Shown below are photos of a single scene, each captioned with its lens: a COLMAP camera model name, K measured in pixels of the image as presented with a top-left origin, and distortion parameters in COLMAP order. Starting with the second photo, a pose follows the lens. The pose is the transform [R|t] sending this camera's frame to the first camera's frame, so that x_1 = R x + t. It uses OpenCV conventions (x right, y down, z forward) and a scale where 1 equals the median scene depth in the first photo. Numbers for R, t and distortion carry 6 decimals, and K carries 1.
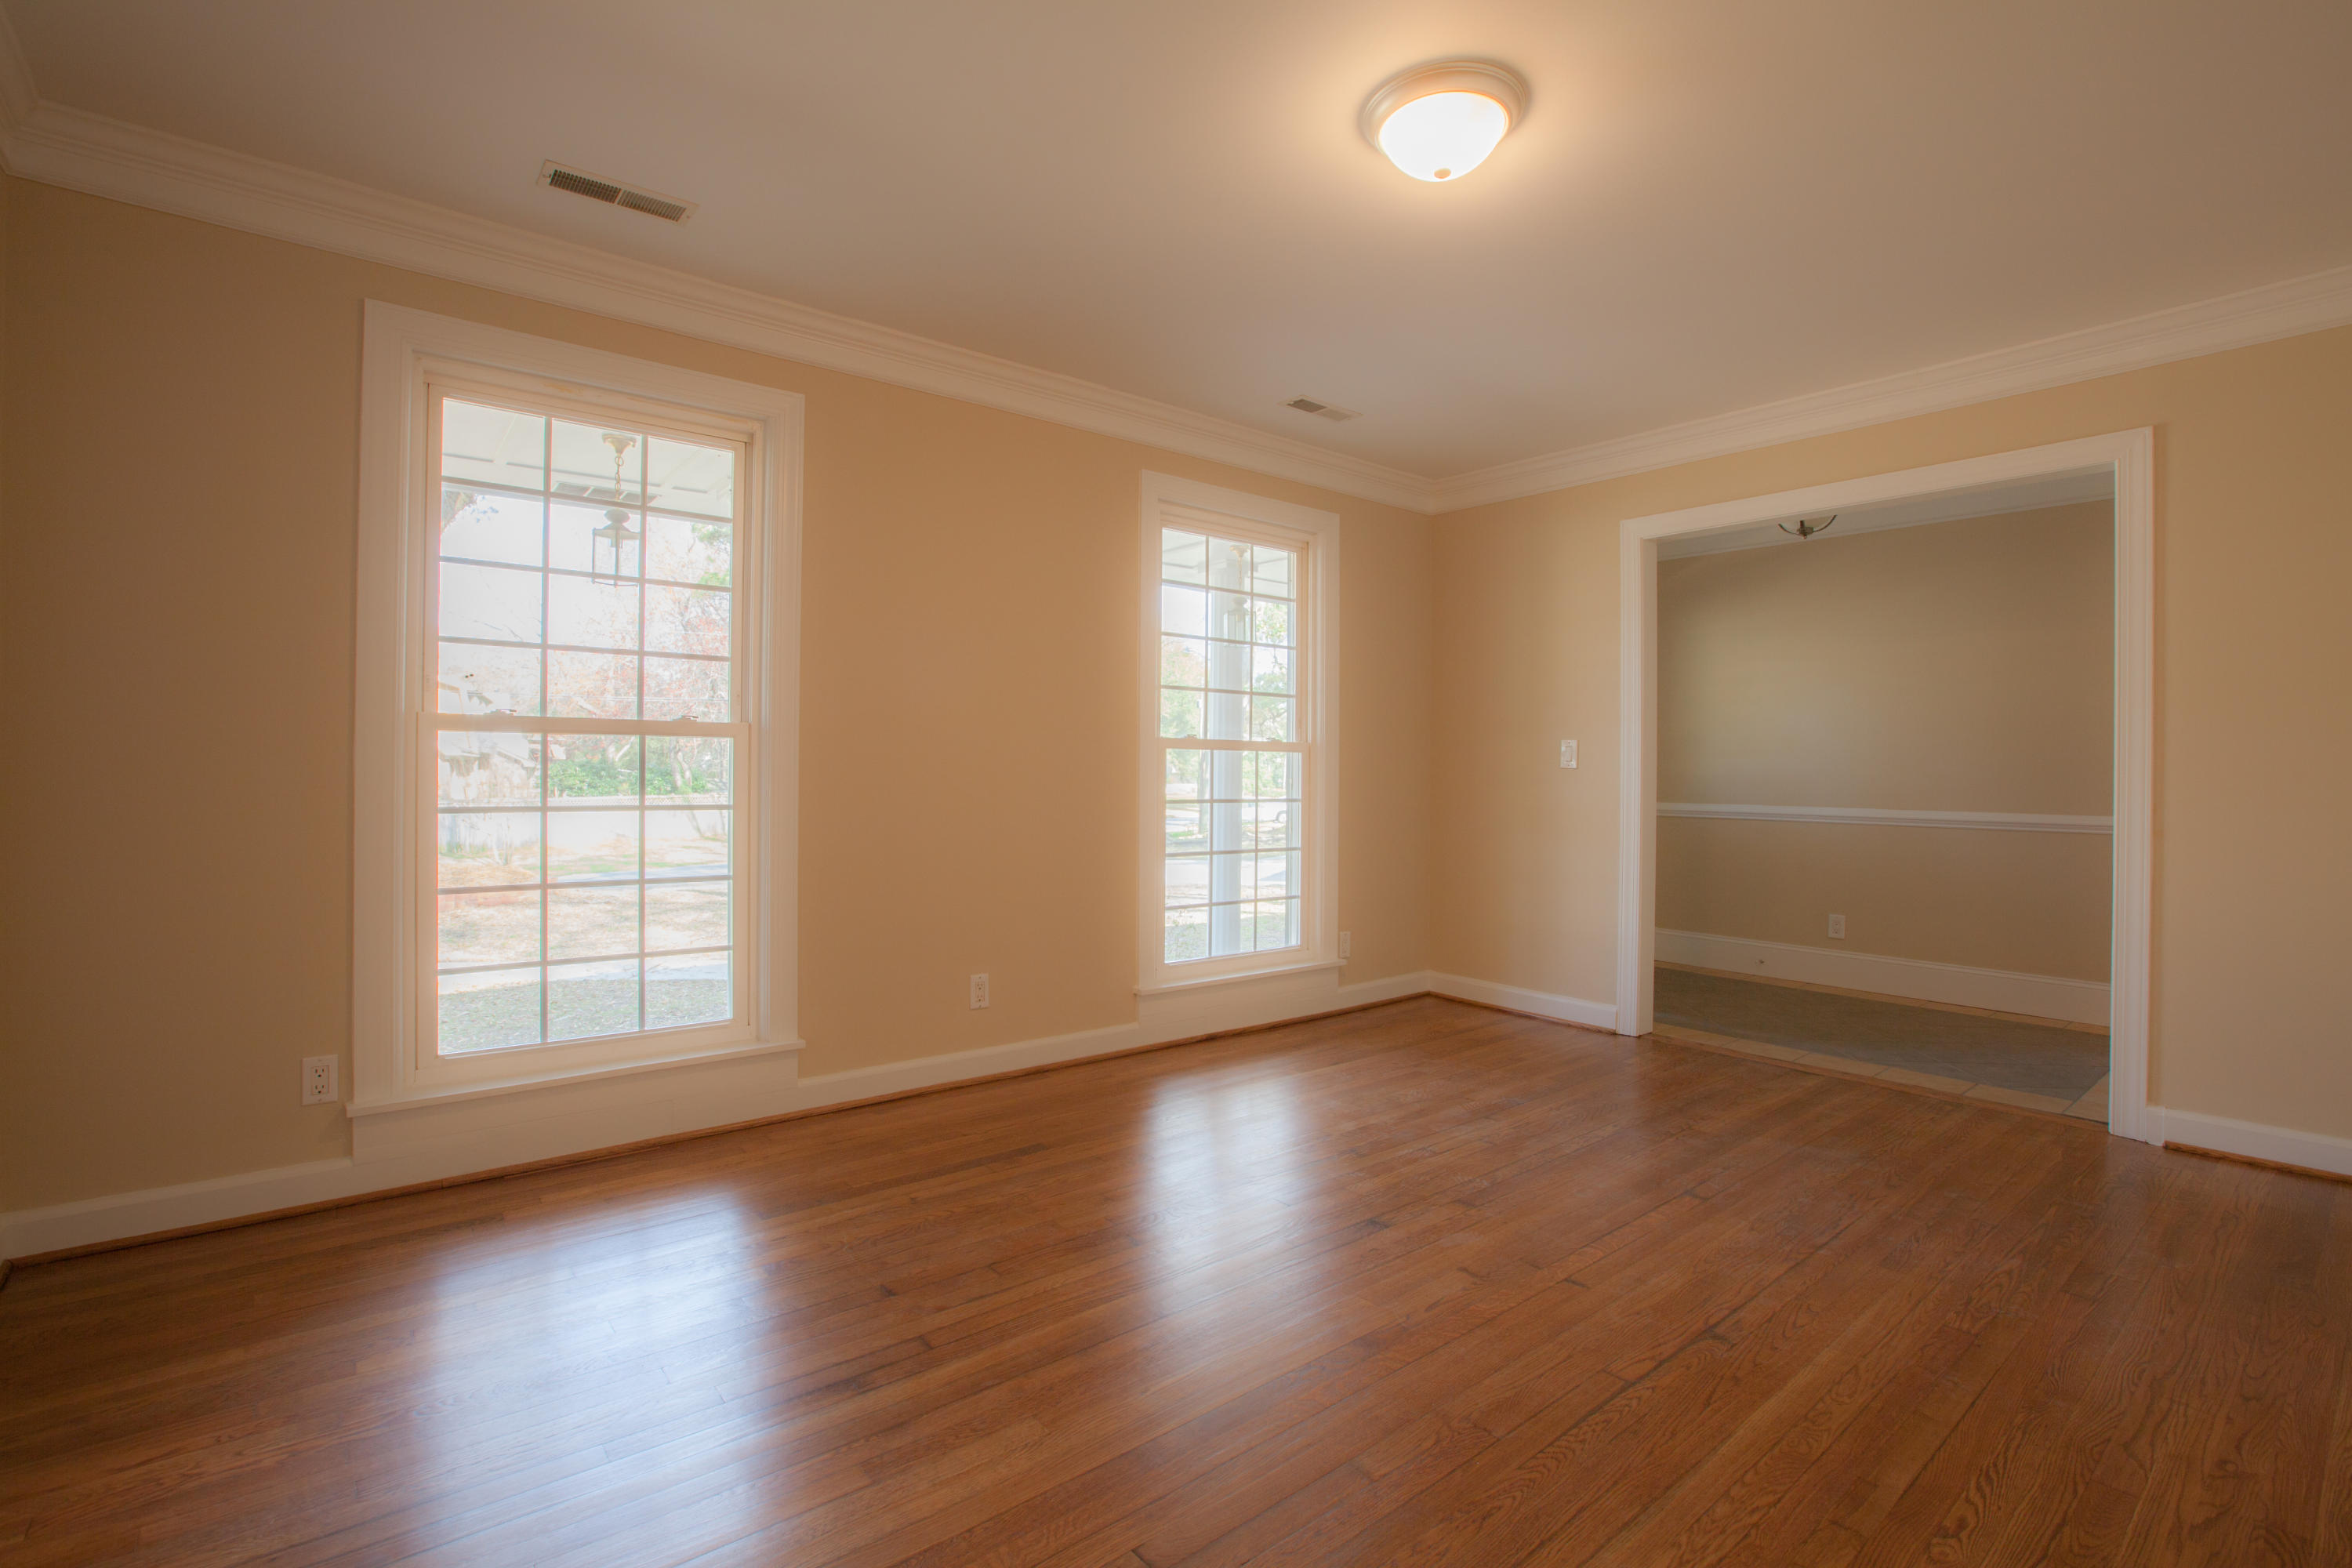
lens RADIAL K [[1072.0, 0, 1157.7], [0, 1072.0, 770.9], [0, 0, 1]] dist [-0.043528, 0.006700]
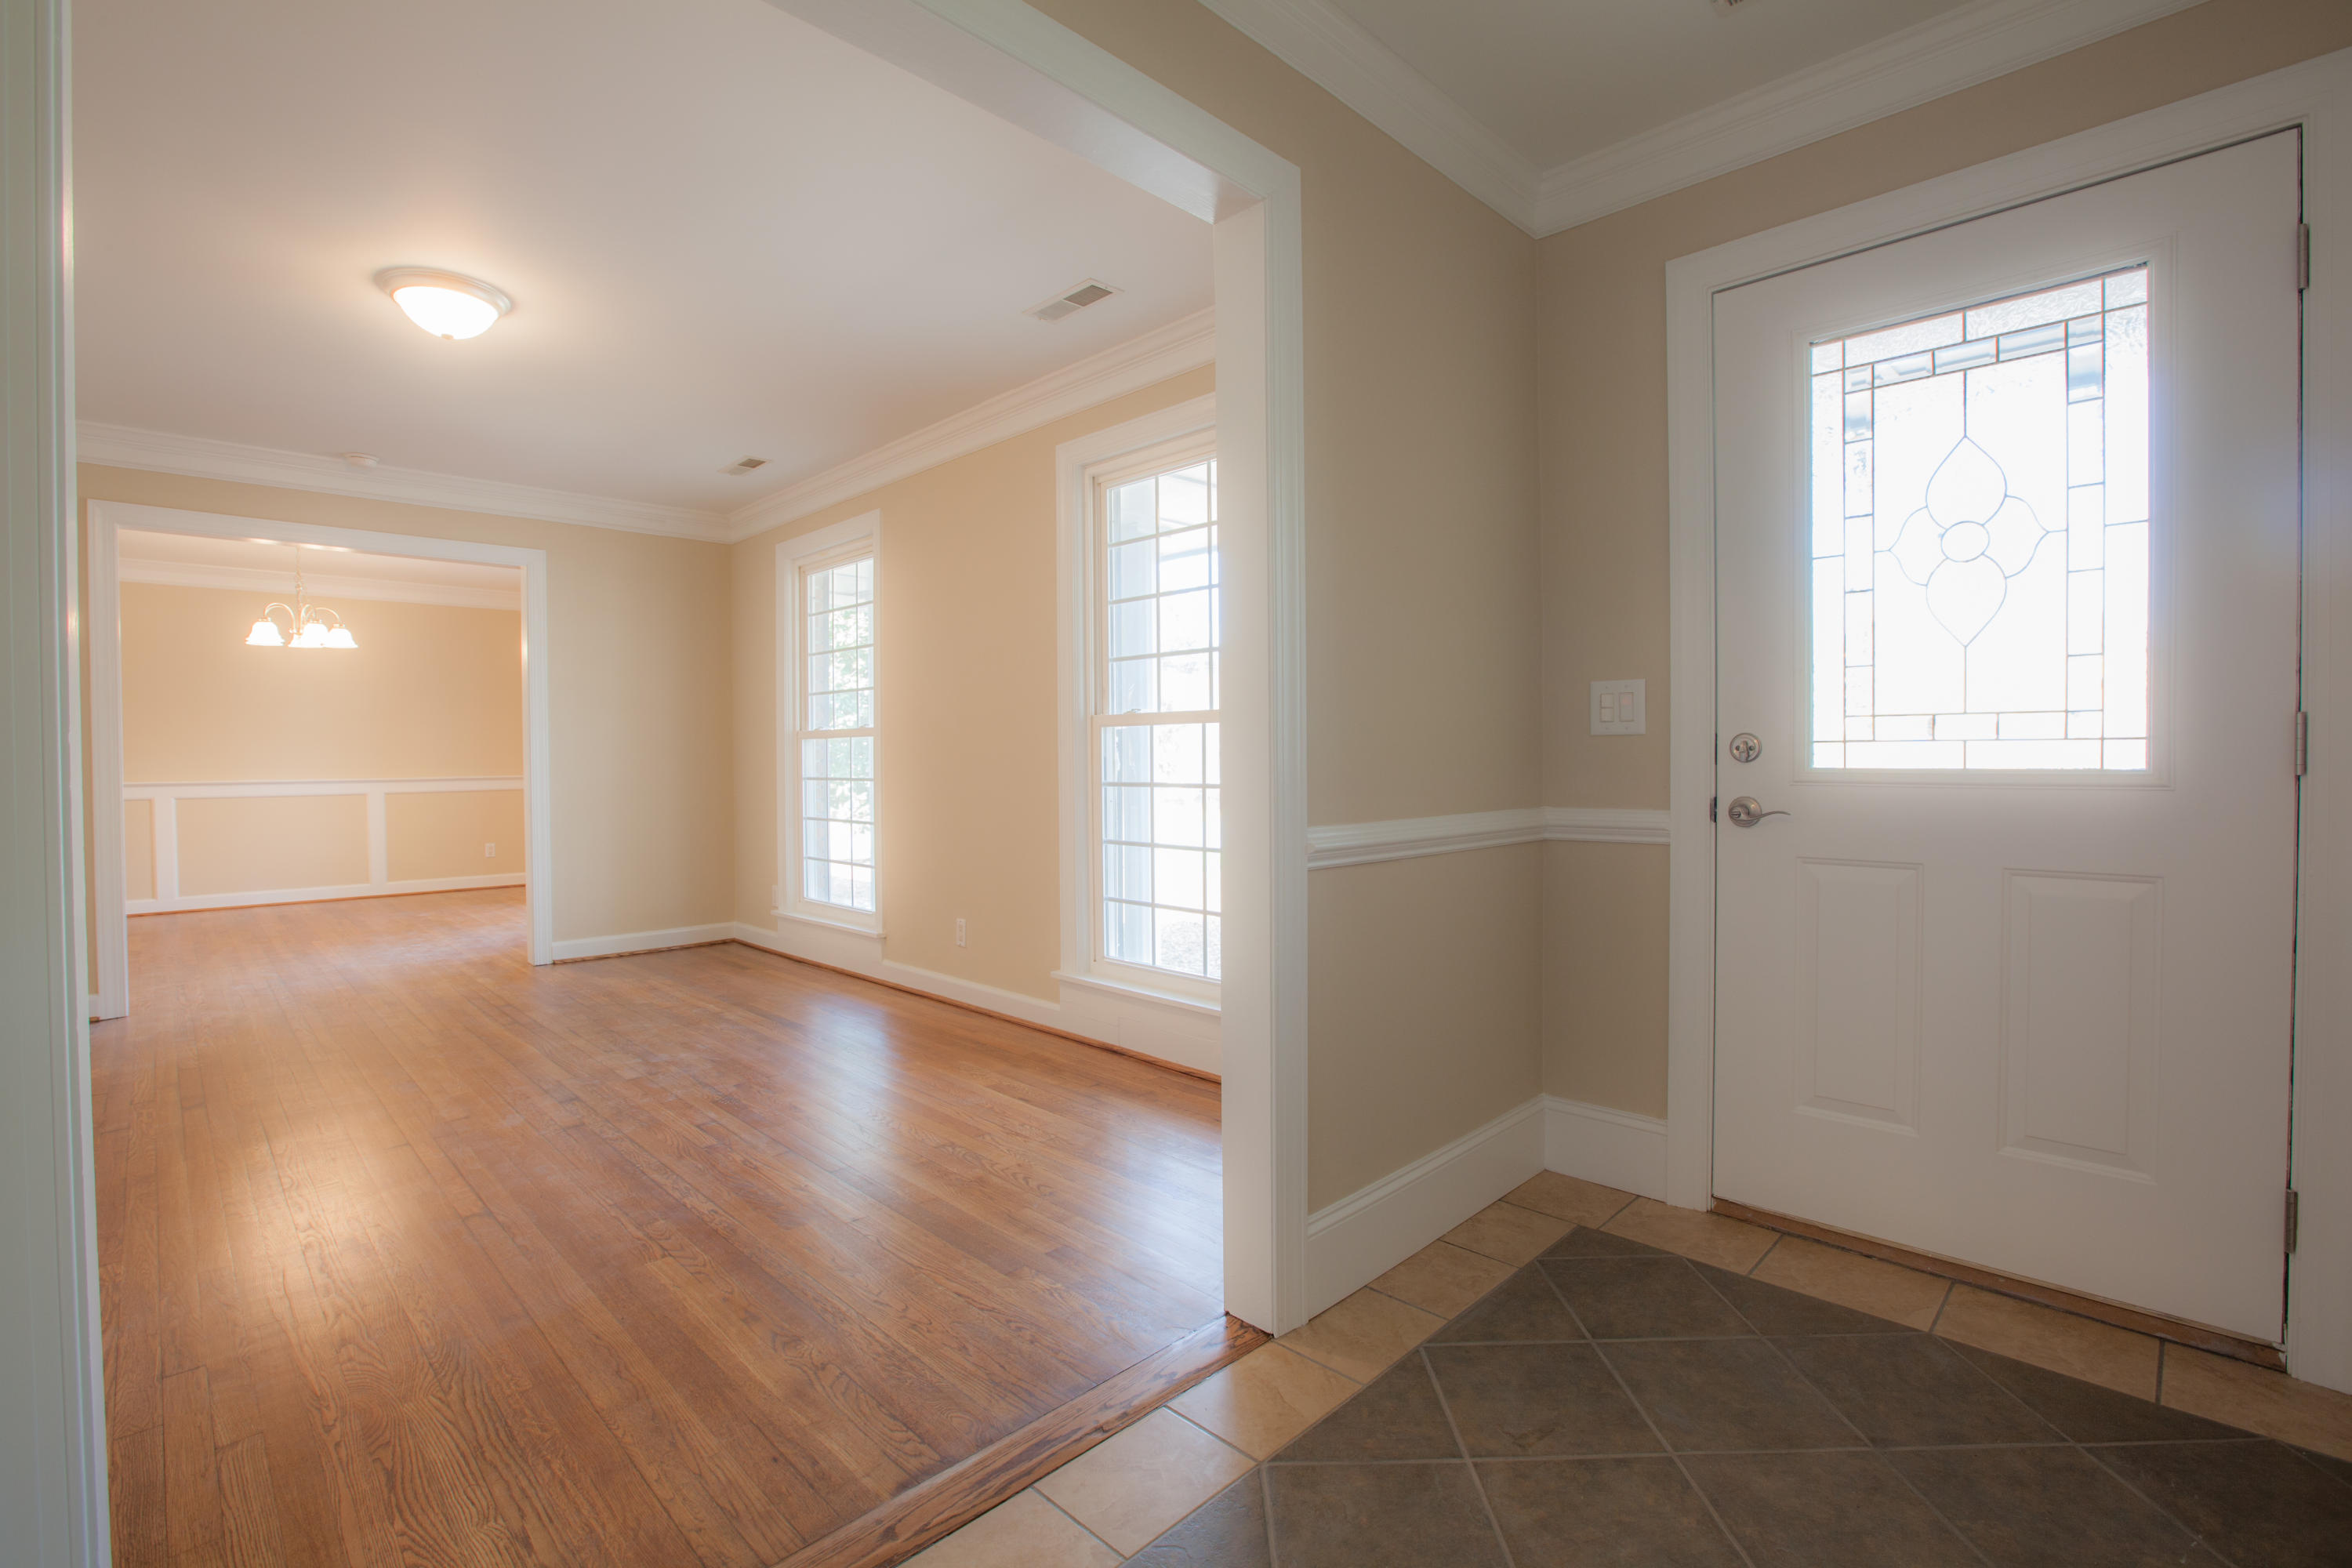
lens RADIAL K [[1072.0, 0, 1181.6], [0, 1072.0, 779.1], [0, 0, 1]] dist [-0.043528, 0.006700]
pose [[0.103618, 0.011397, -0.994552, 1.232437], [0.010083, 0.999871, 0.012509, 0.017239], [0.994566, -0.011324, 0.103490, 1.271441]]
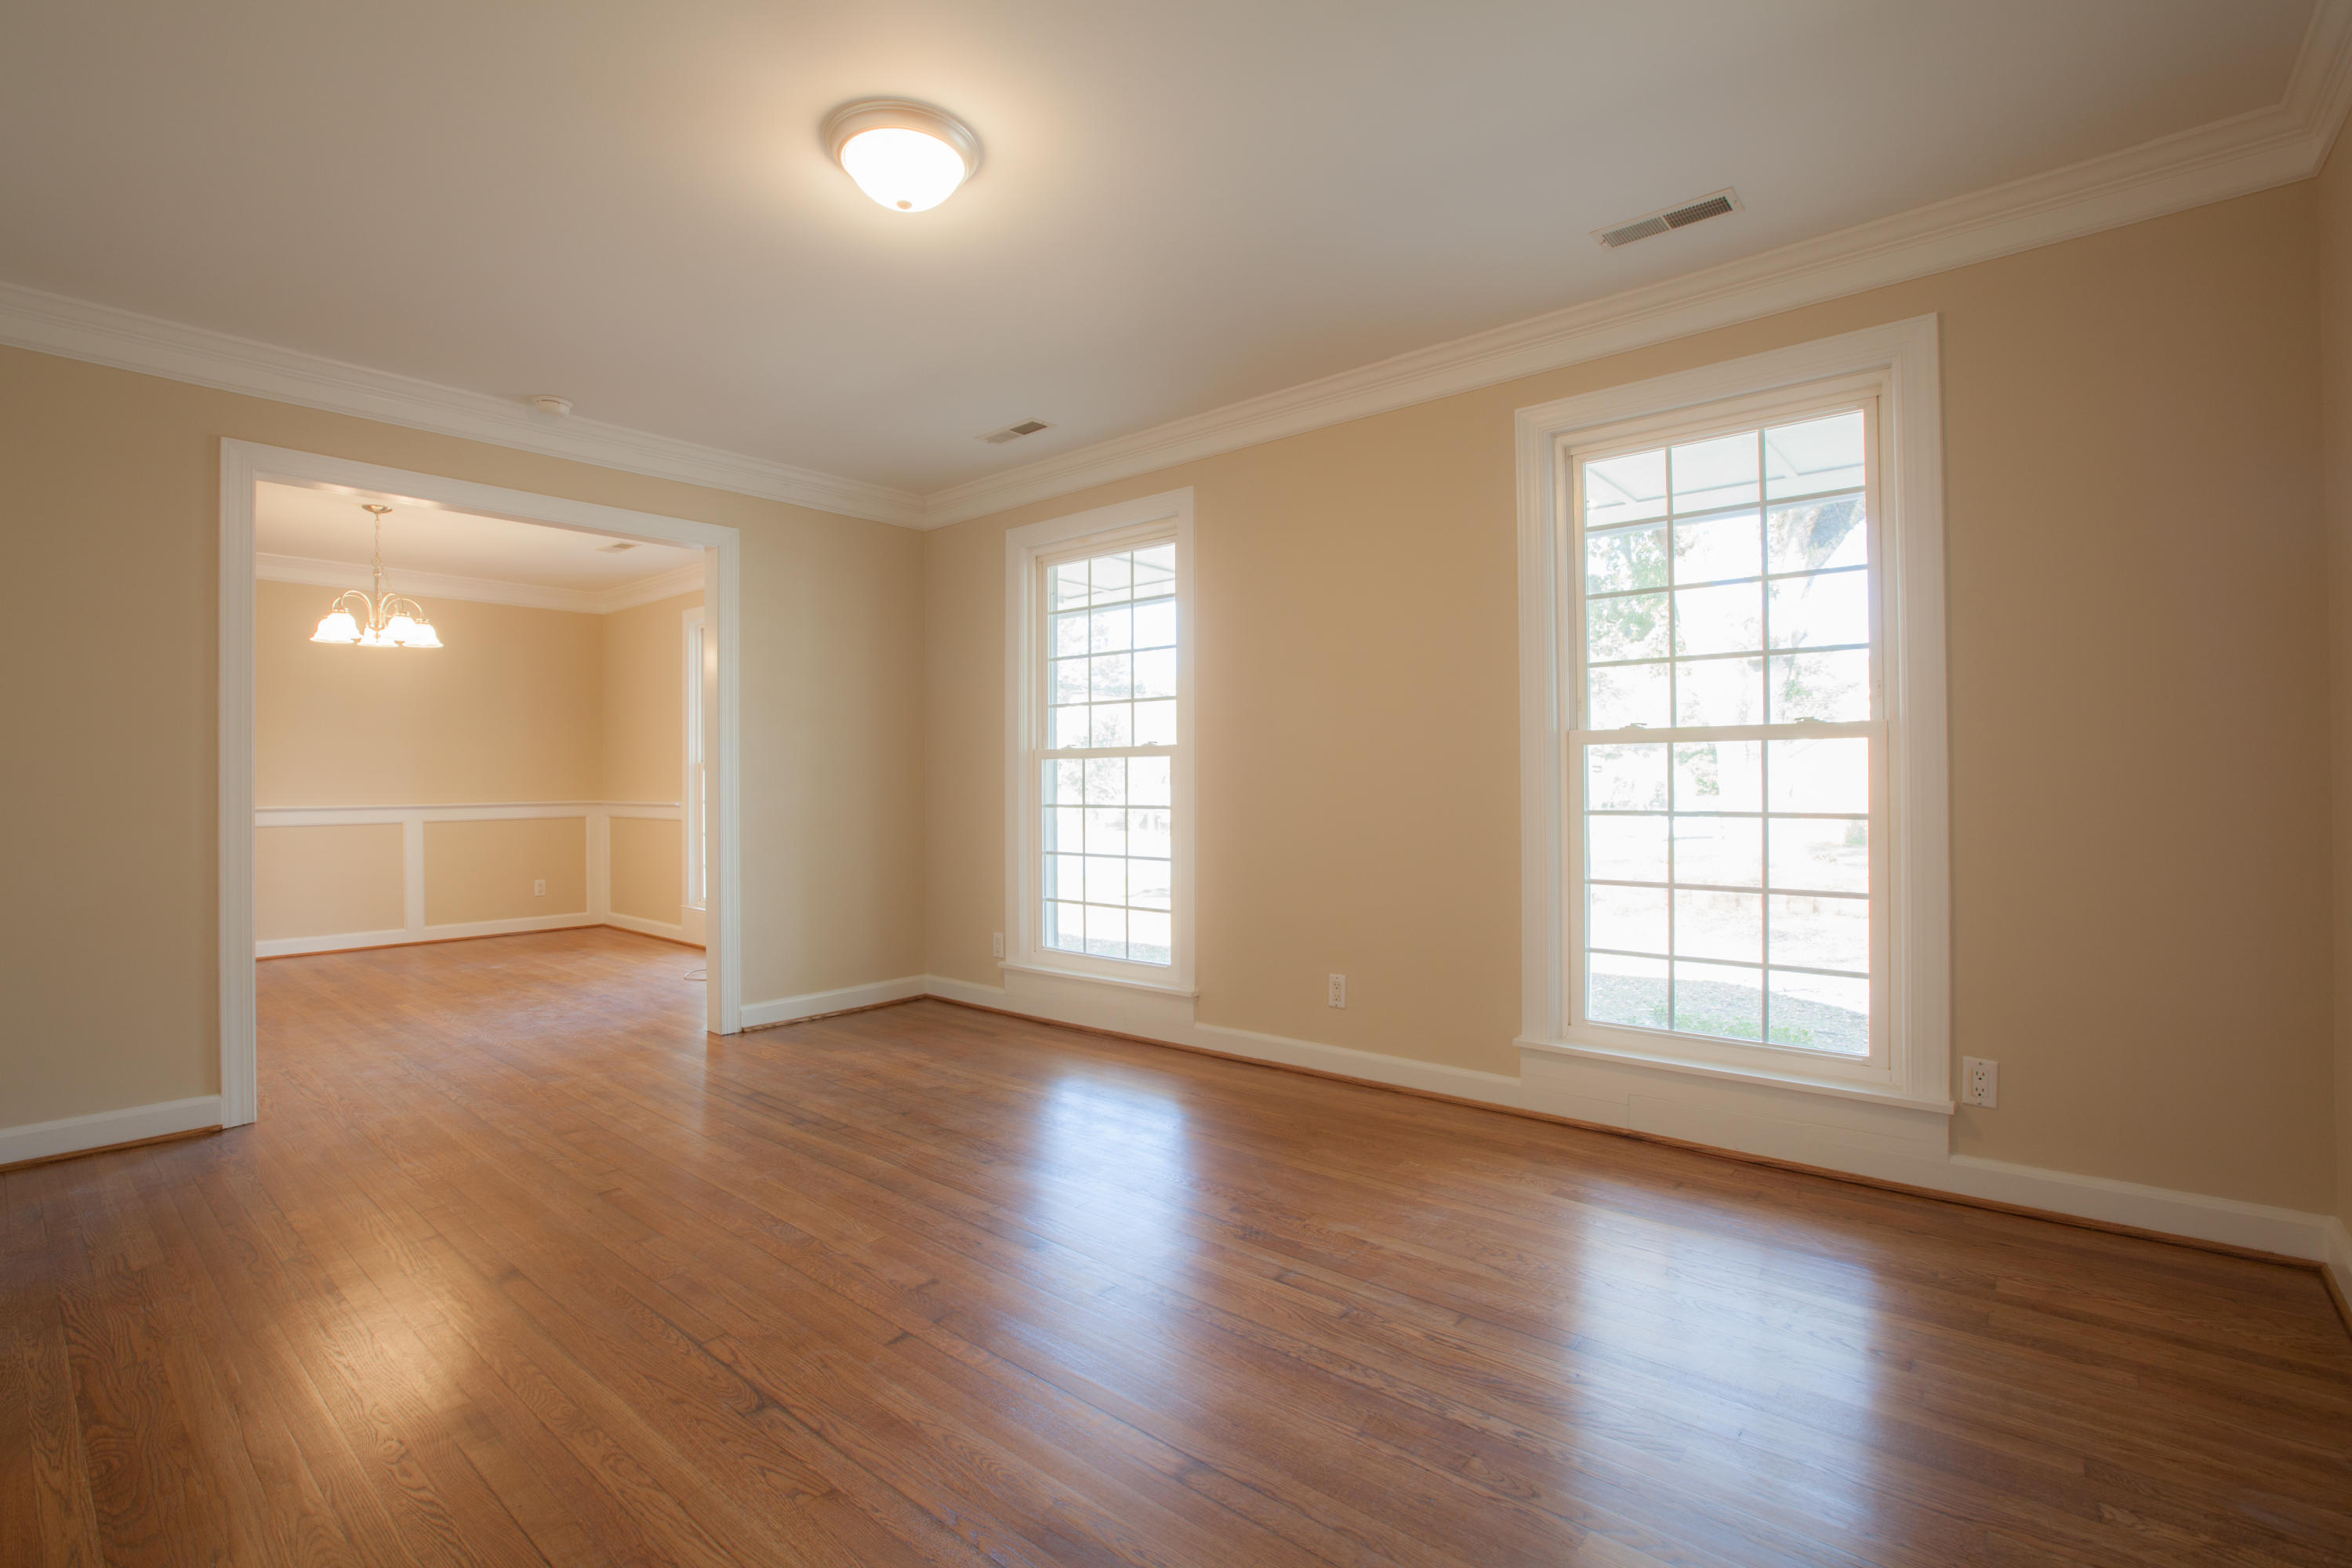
lens RADIAL K [[1072.0, 0, 1178.8], [0, 1072.0, 777.0], [0, 0, 1]] dist [-0.043528, 0.006700]
pose [[0.191246, -0.010852, -0.981482, 0.929478], [0.010916, 0.999901, -0.008928, 0.007607], [0.981482, -0.009006, 0.191345, 0.737626]]
